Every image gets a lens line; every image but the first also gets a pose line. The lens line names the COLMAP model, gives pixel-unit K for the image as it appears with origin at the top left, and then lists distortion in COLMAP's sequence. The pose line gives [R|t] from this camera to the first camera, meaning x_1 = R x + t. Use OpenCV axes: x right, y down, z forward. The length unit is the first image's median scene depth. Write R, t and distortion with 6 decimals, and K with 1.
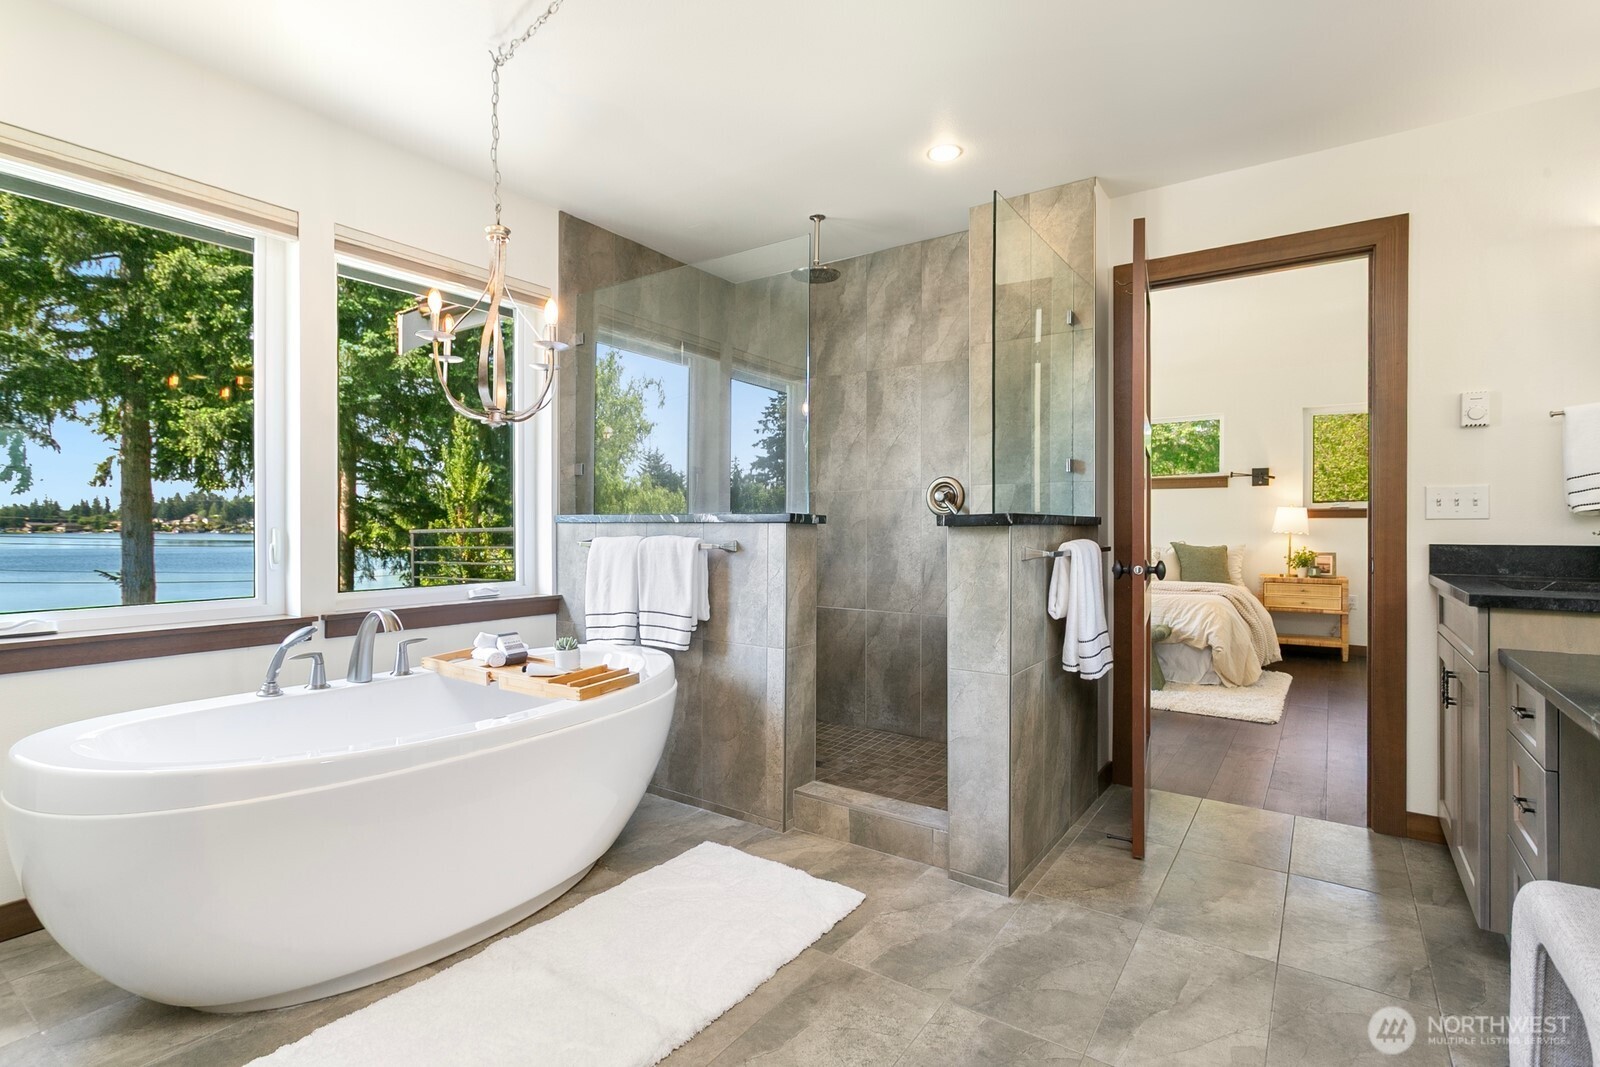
lens RADIAL K [[763.1, 0, 748.4], [0, 763.1, 526.4], [0, 0, 1]] dist [0.003805, 0.000587]
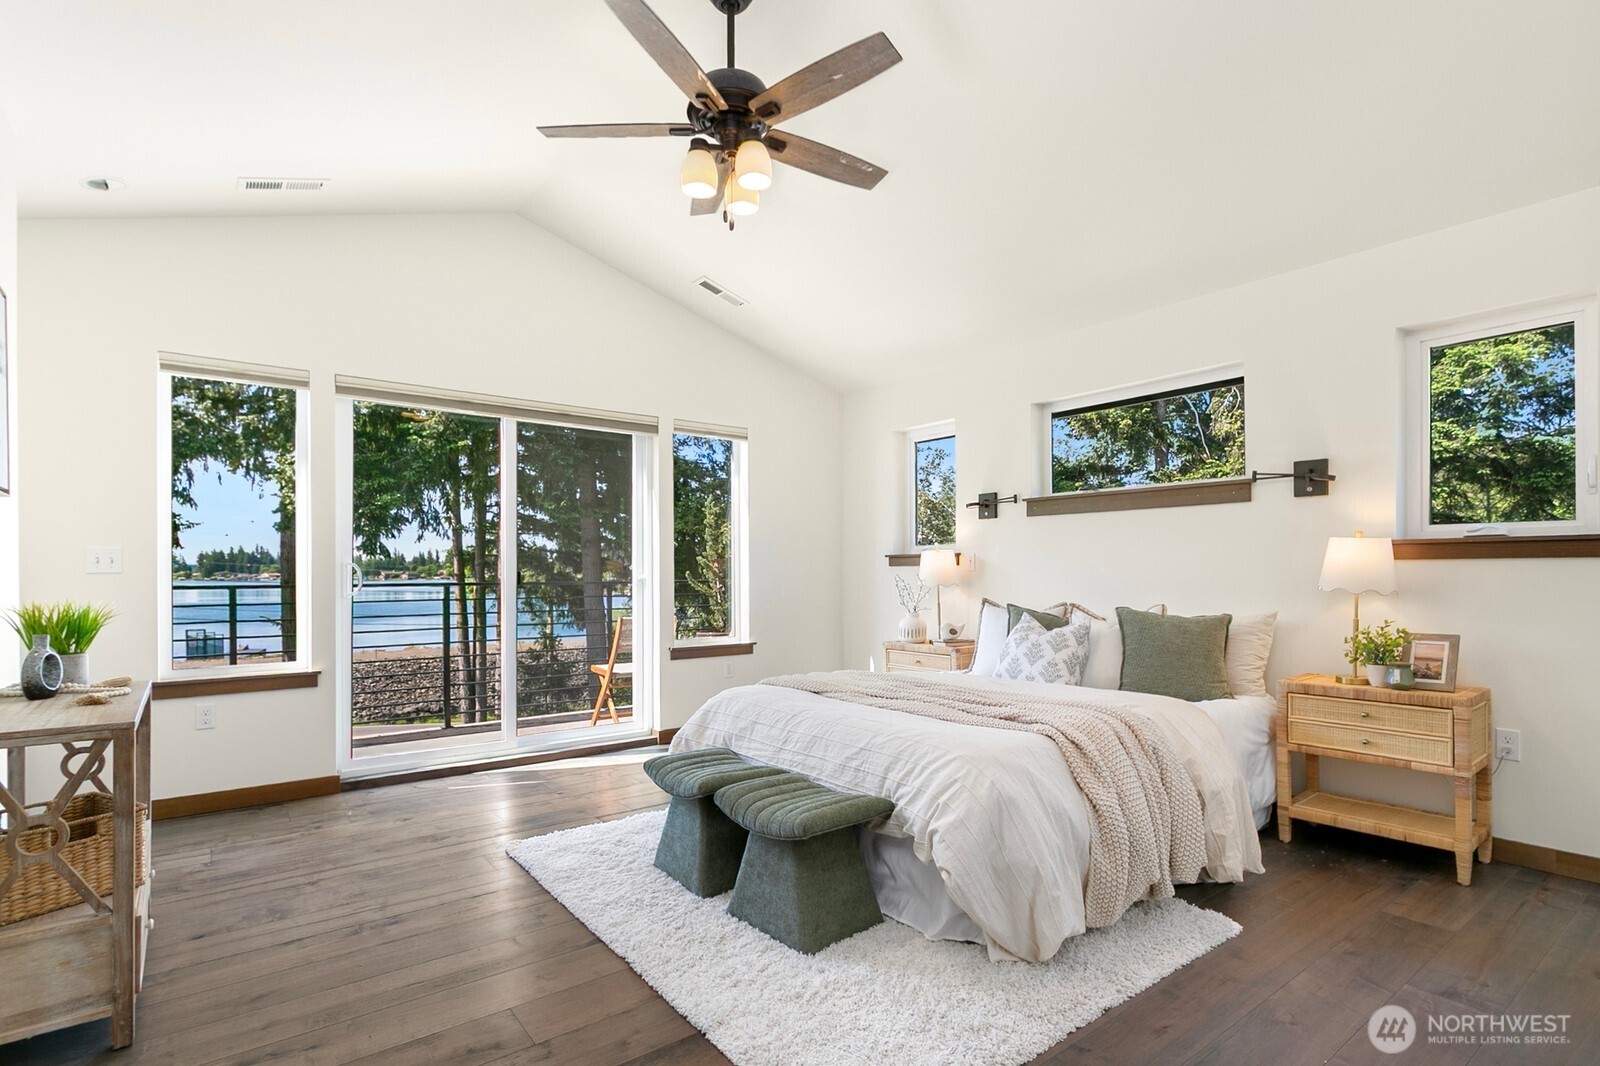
lens RADIAL K [[776.7, 0, 784.1], [0, 776.7, 568.8], [0, 0, 1]] dist [-0.001759, -0.000105]
pose [[0.960802, -0.004753, -0.277195, 0.502625], [0.003275, 0.999978, -0.005795, -0.003783], [0.277216, 0.004660, 0.960796, 0.436767]]
